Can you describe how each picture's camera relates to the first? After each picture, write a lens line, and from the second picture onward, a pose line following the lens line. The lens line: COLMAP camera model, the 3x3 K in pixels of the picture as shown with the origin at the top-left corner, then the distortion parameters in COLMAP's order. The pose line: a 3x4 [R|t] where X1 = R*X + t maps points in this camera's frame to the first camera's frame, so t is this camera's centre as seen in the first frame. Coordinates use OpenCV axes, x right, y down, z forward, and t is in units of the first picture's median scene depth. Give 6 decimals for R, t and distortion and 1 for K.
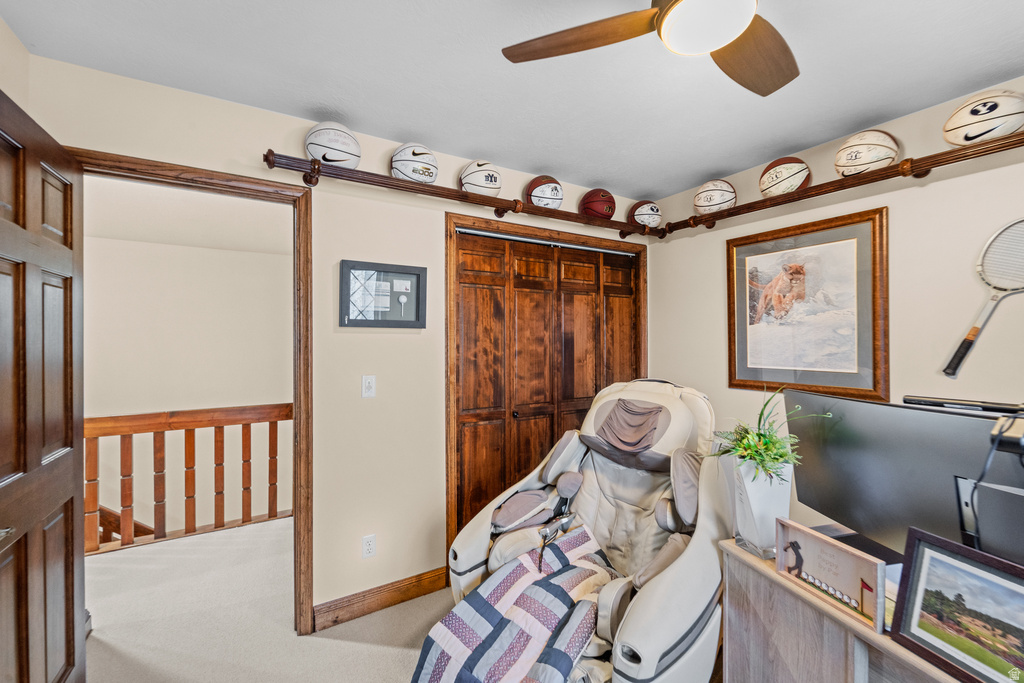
lens RADIAL K [[420.7, 0, 512.0], [0, 420.7, 341.5], [0, 0, 1]] dist [-0.000085, -0.000074]
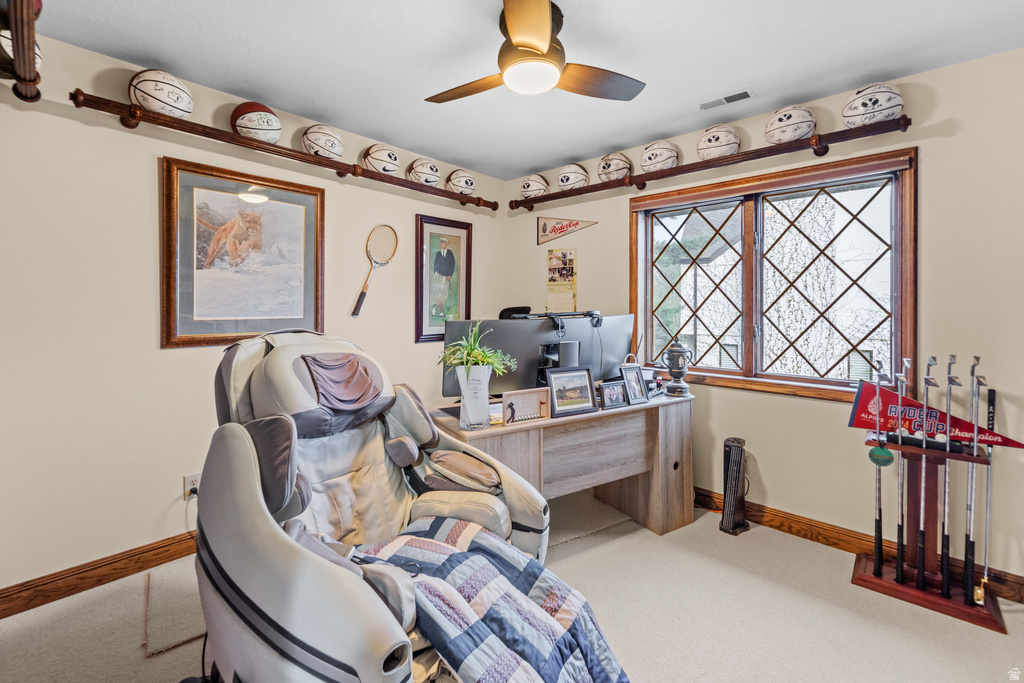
lens RADIAL K [[435.6, 0, 509.9], [0, 435.6, 309.6], [0, 0, 1]] dist [-0.000796, -0.000069]
pose [[-0.263775, -0.005340, 0.964569, -0.492126], [-0.000039, 0.999985, 0.005526, 0.040090], [-0.964584, 0.001420, -0.263771, 0.695263]]
